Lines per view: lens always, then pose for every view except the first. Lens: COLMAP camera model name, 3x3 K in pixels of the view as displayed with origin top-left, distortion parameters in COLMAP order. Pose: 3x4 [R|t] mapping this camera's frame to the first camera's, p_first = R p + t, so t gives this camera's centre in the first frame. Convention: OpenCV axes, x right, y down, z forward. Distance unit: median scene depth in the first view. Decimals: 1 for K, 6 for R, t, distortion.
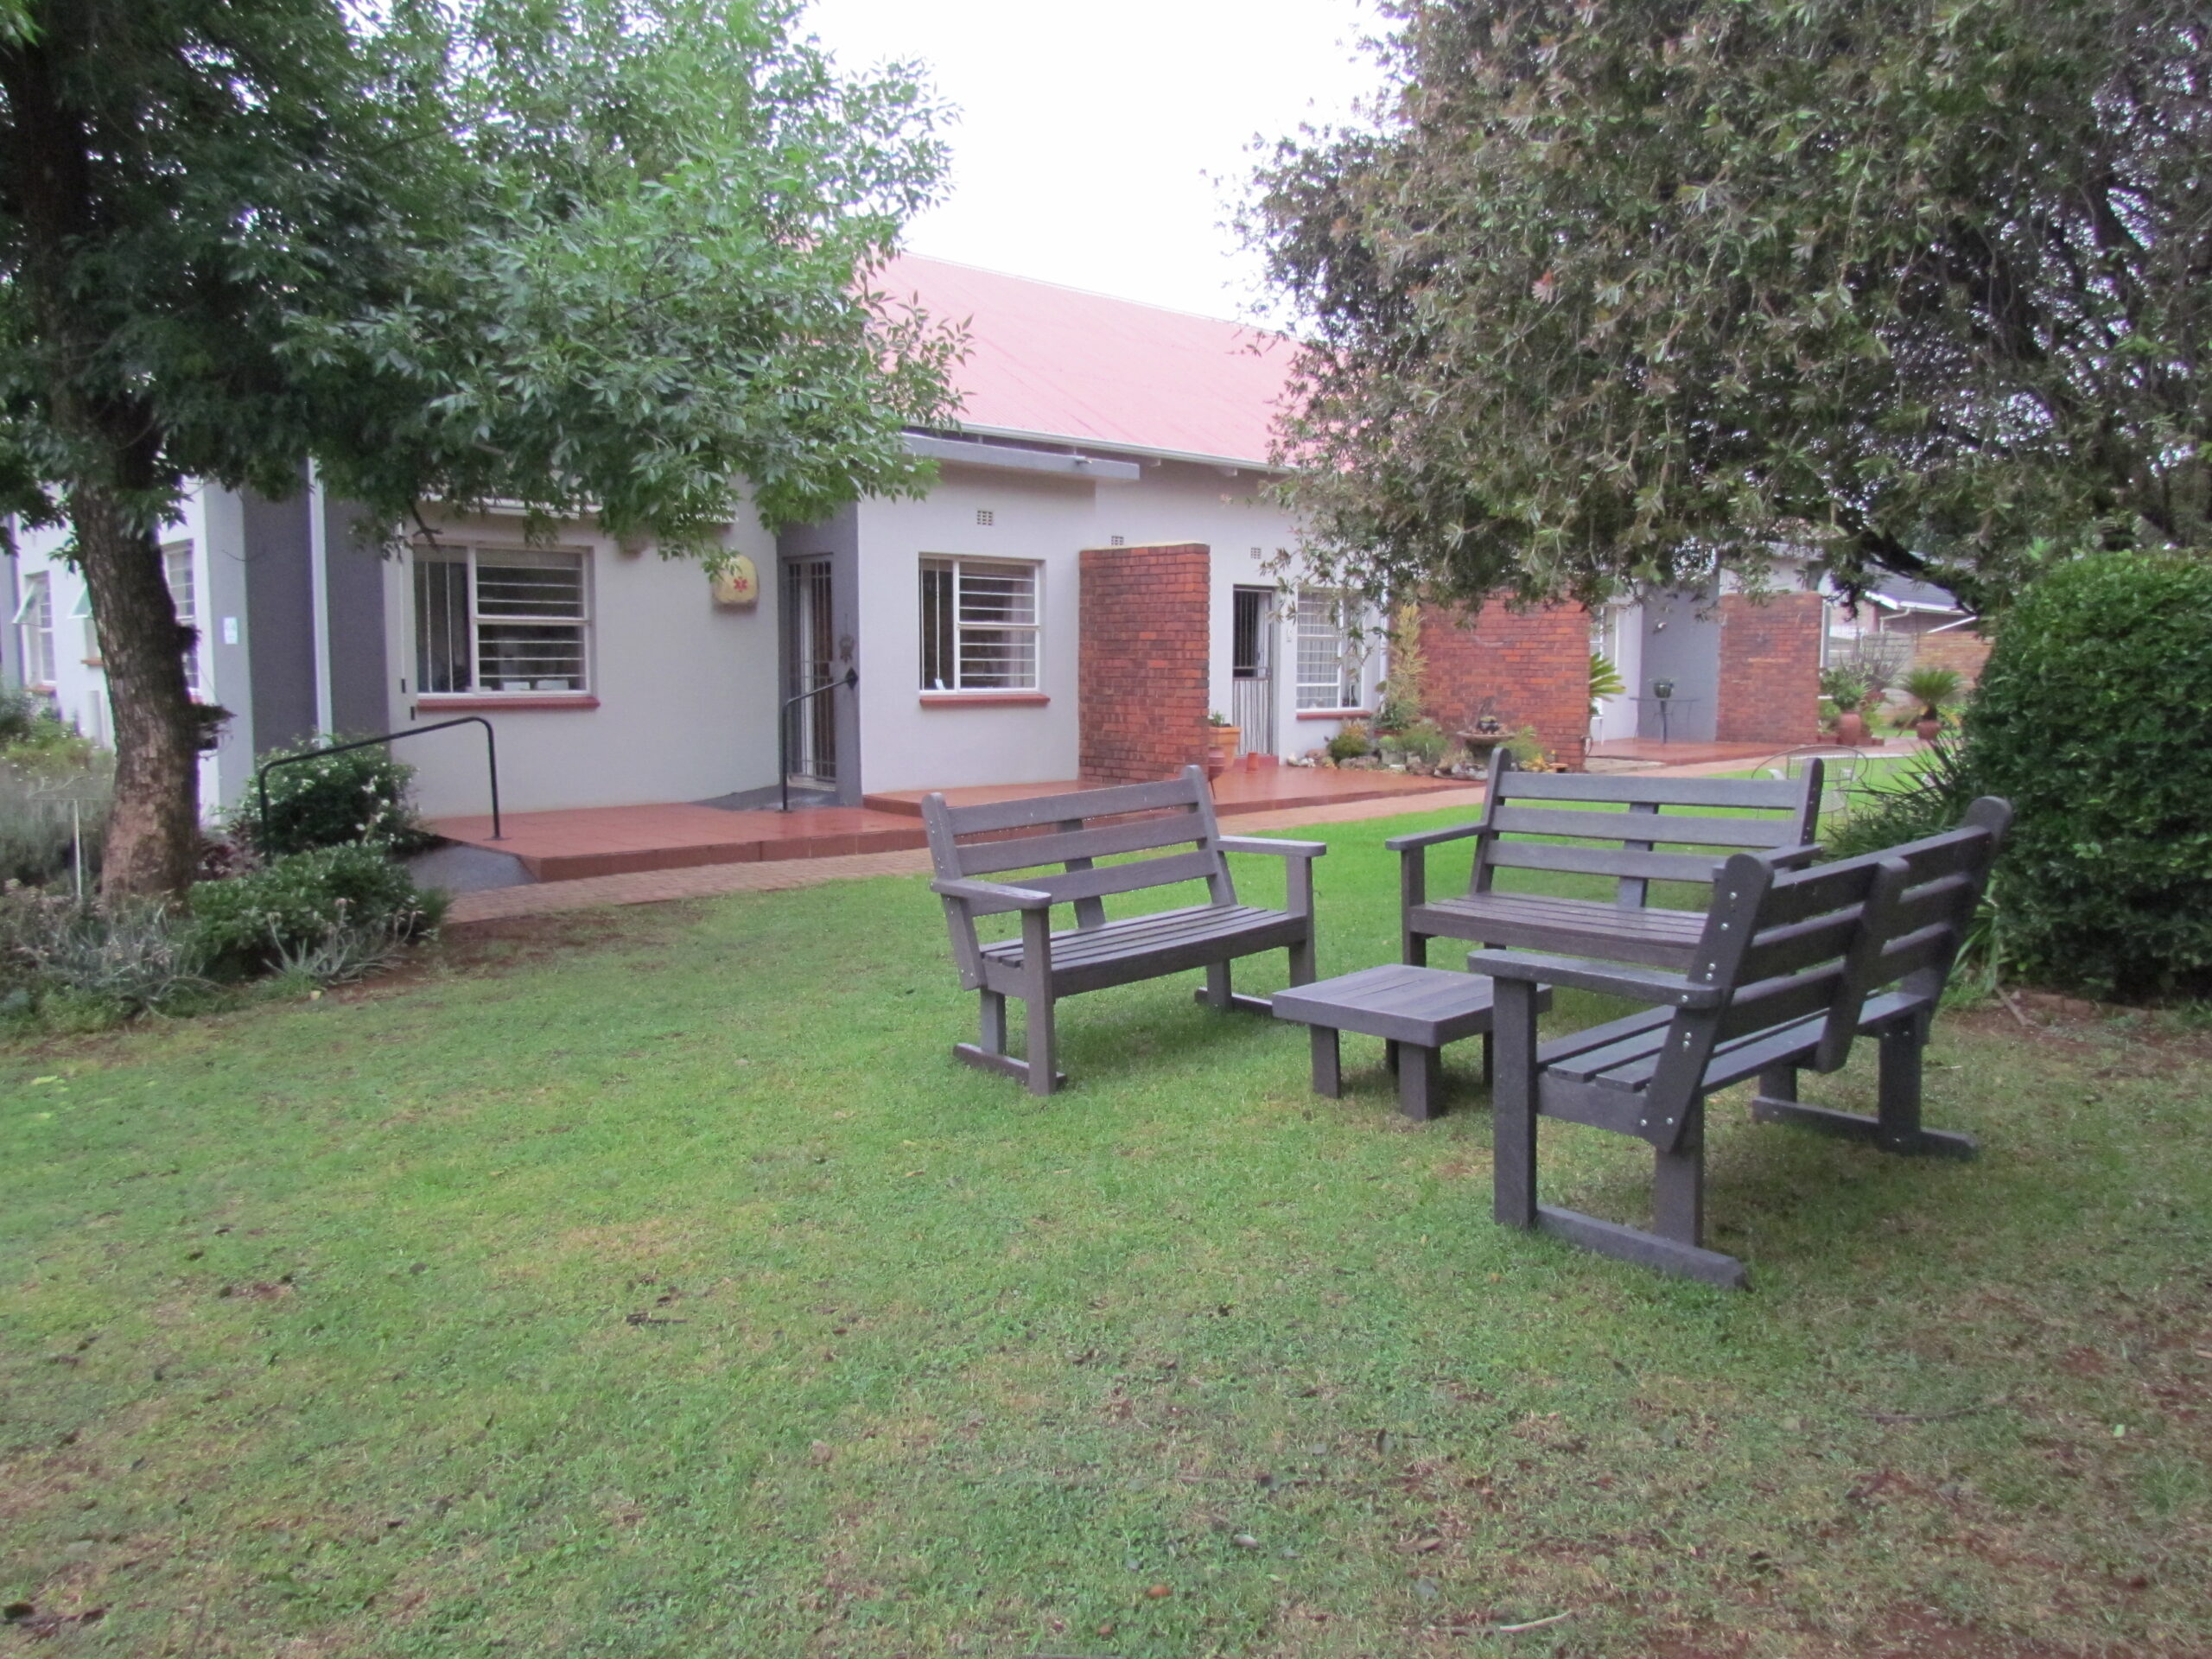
lens RADIAL K [[1553.6, 0, 1114.0], [0, 1553.6, 831.6], [0, 0, 1]] dist [-0.028063, 0.007814]
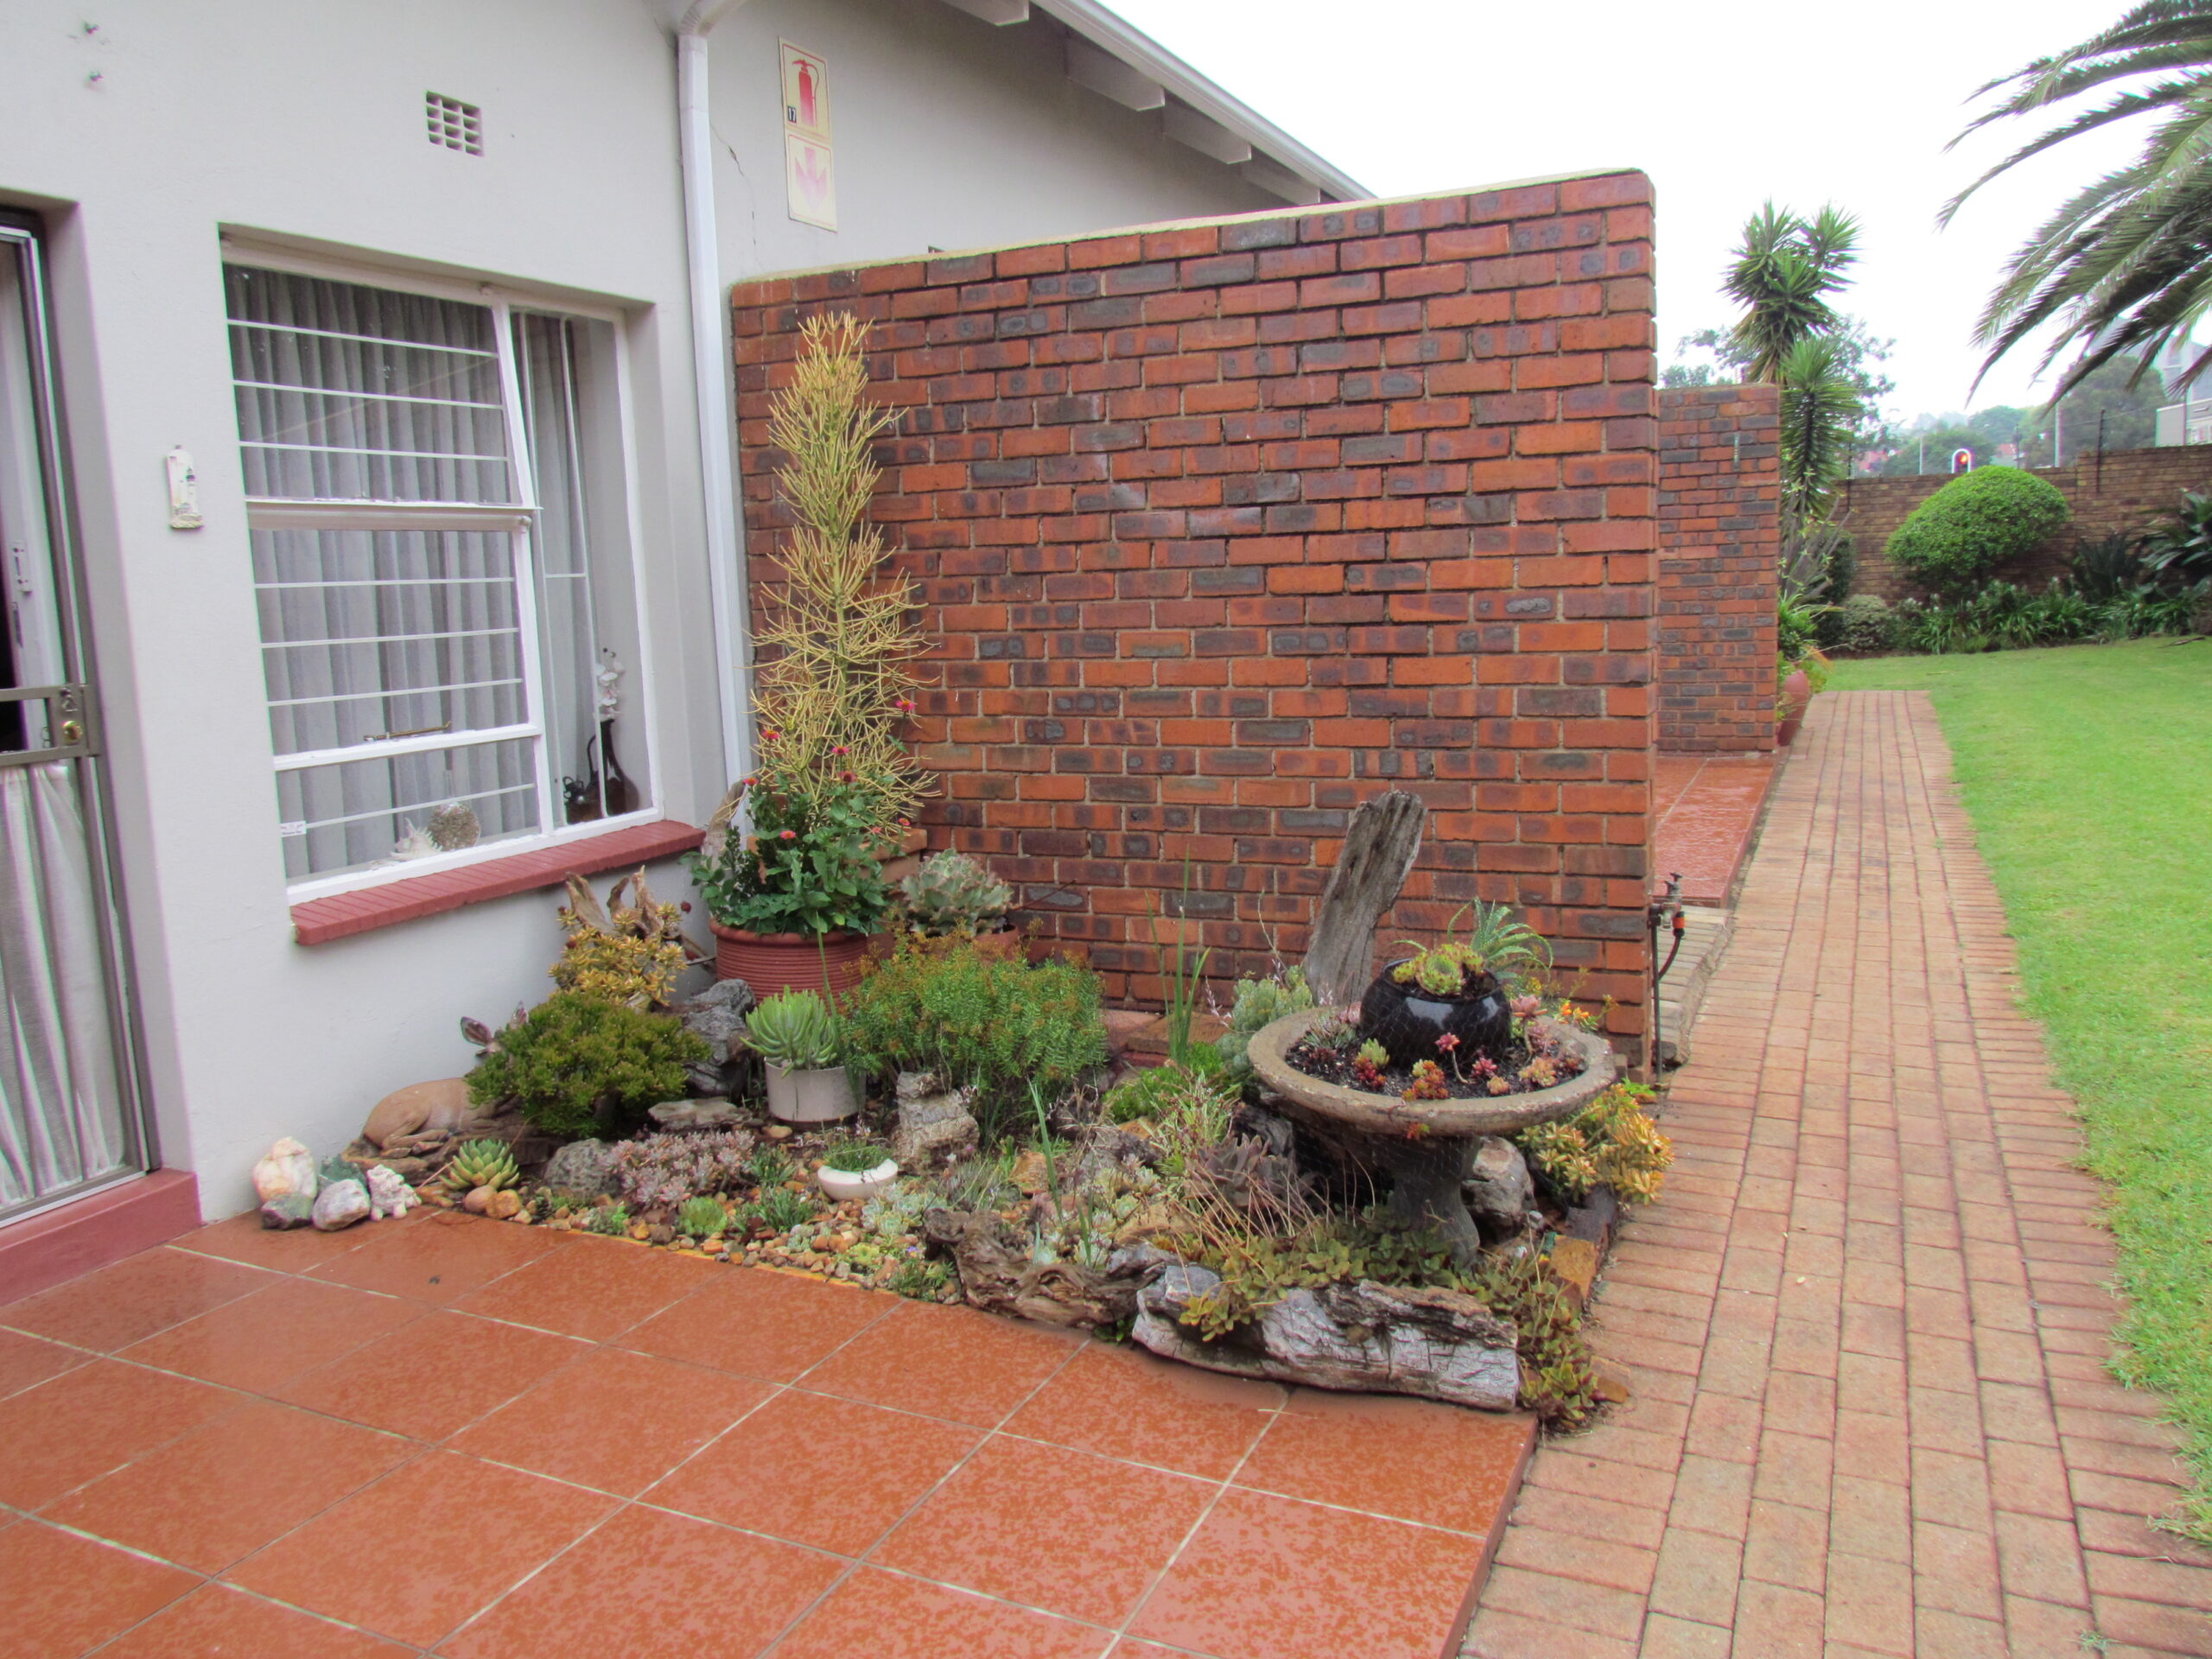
lens RADIAL K [[1687.1, 0, 1112.8], [0, 1687.1, 815.9], [0, 0, 1]] dist [-0.014787, -0.004762]
pose [[0.920665, -0.092472, 0.379243, 0.181728], [0.081750, 0.995667, 0.044317, -0.122171], [-0.381698, -0.009798, 0.924235, 1.057255]]
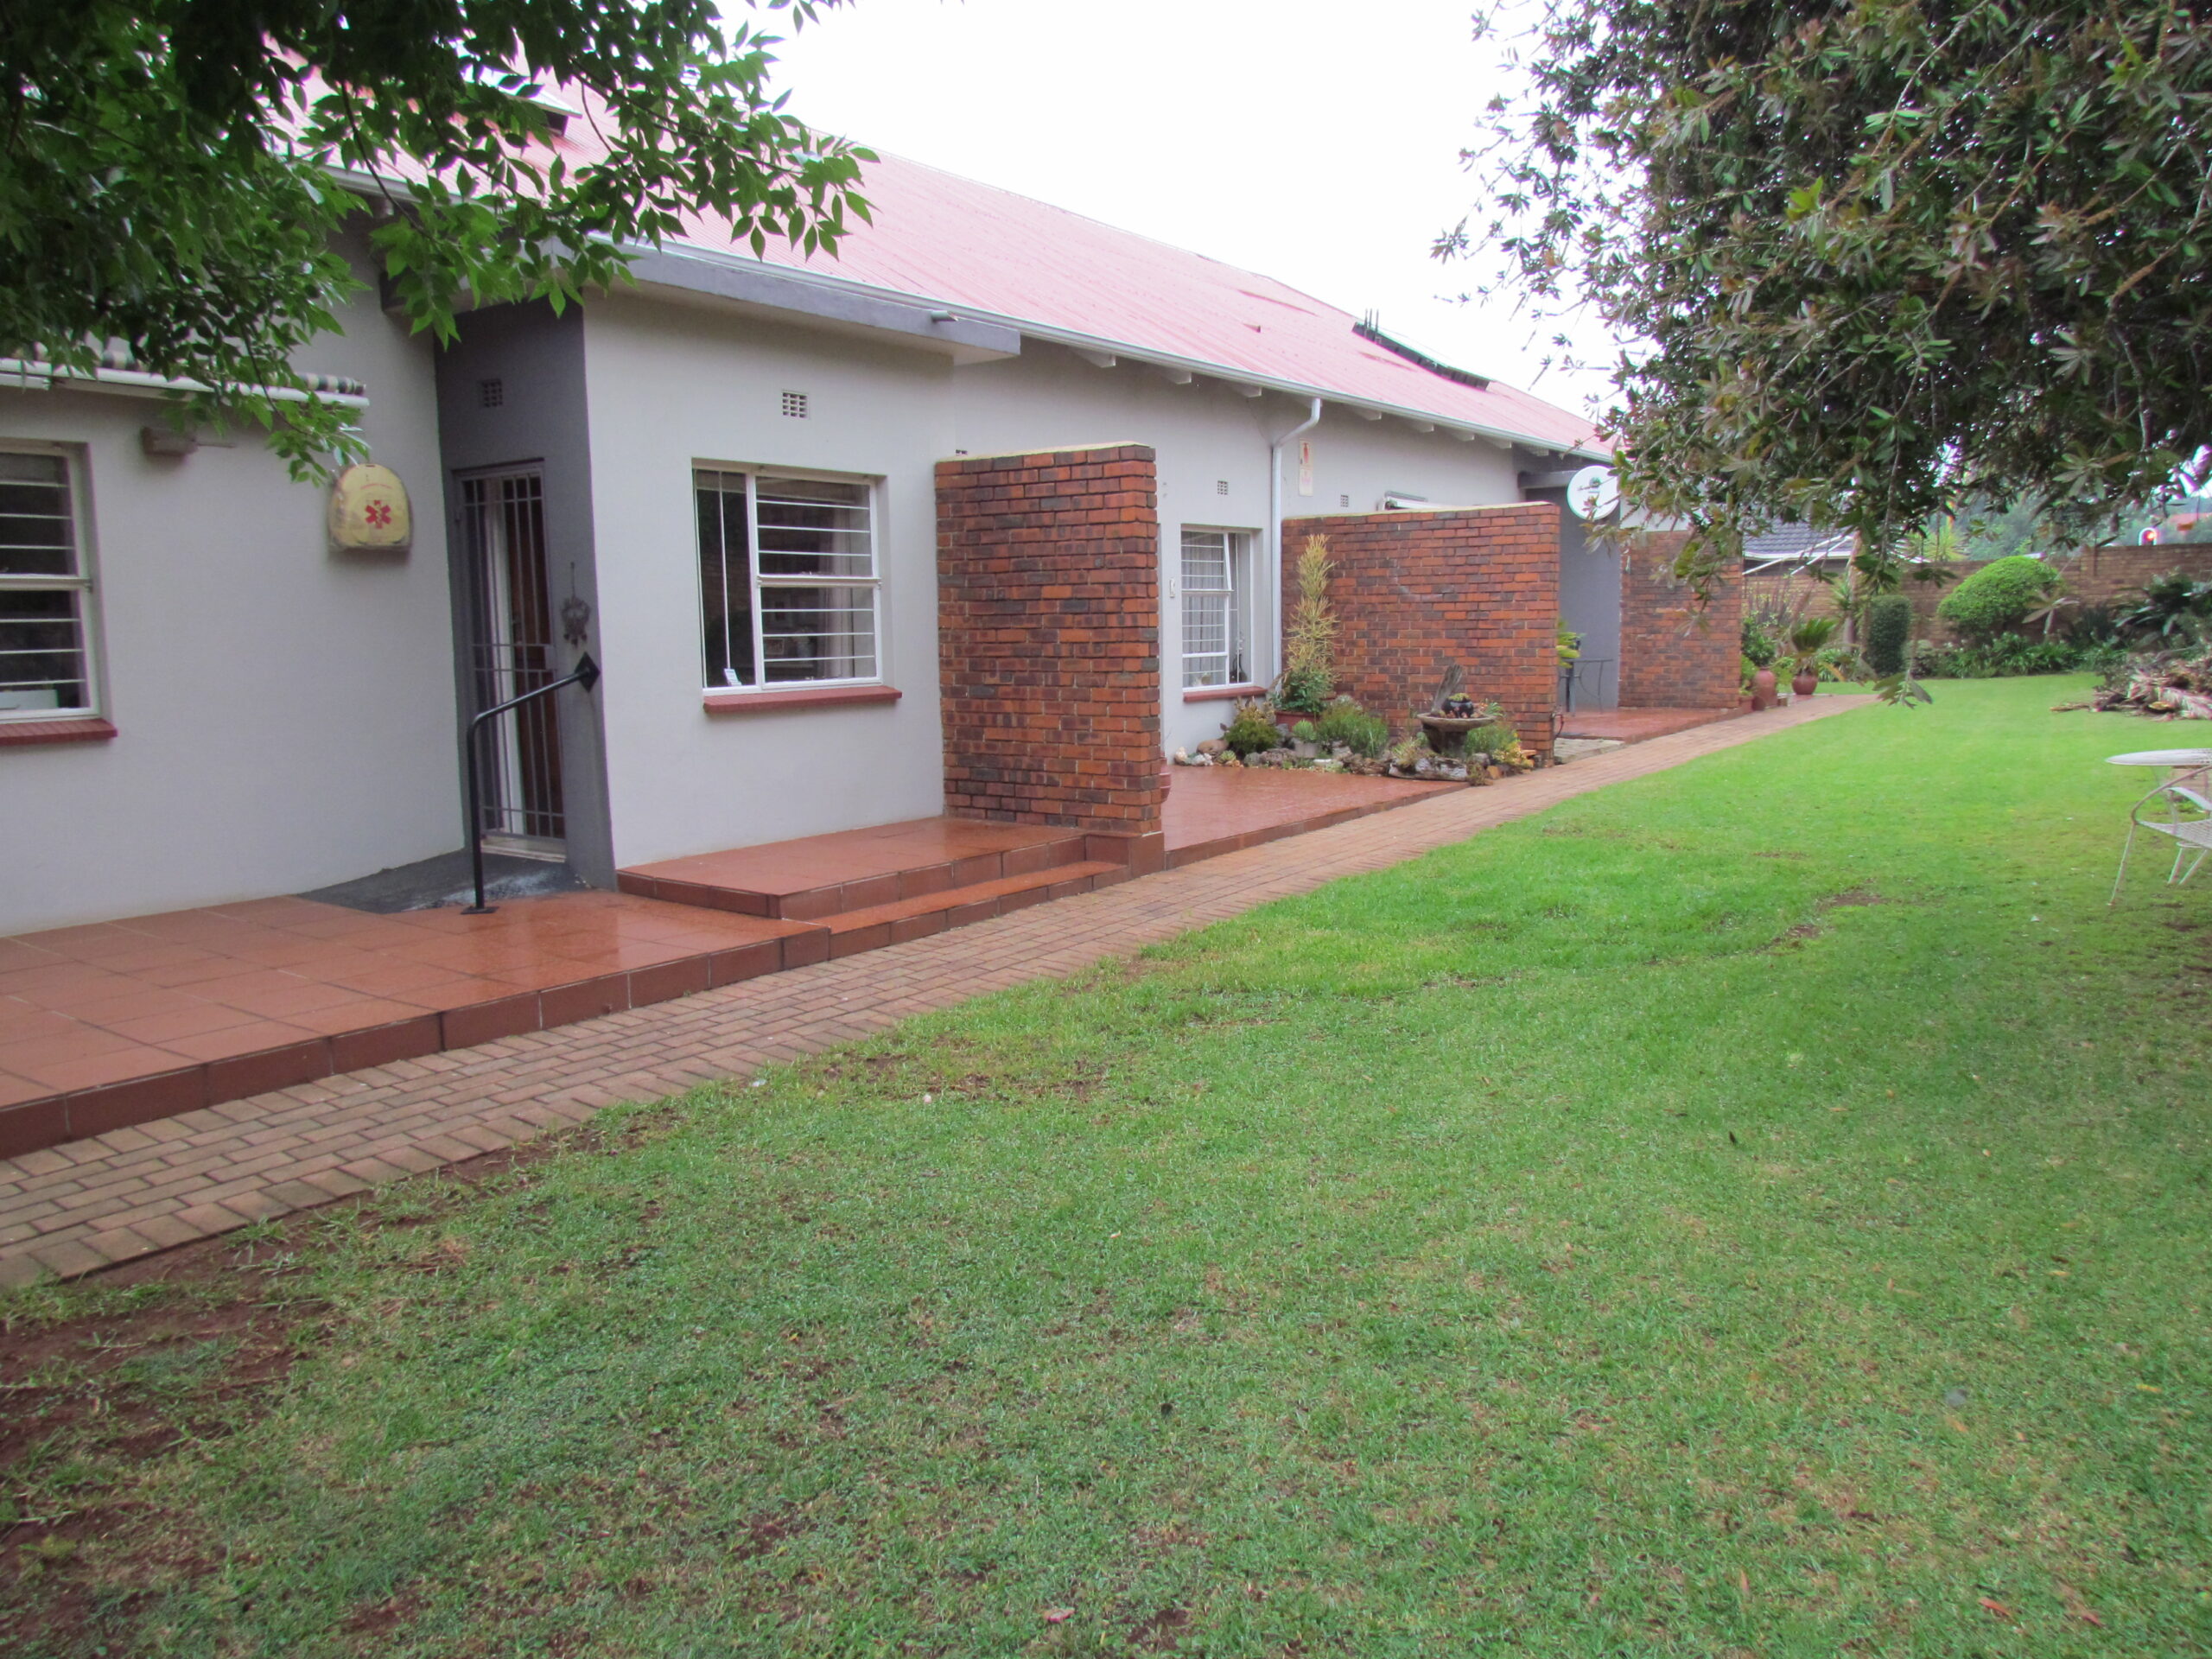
lens RADIAL K [[1553.6, 0, 1100.7], [0, 1553.6, 830.8], [0, 0, 1]] dist [-0.028063, 0.007814]
pose [[0.982570, -0.043371, 0.180763, -0.081711], [0.038730, 0.998825, 0.029127, -0.045922], [-0.181814, -0.021619, 0.983095, 0.365865]]
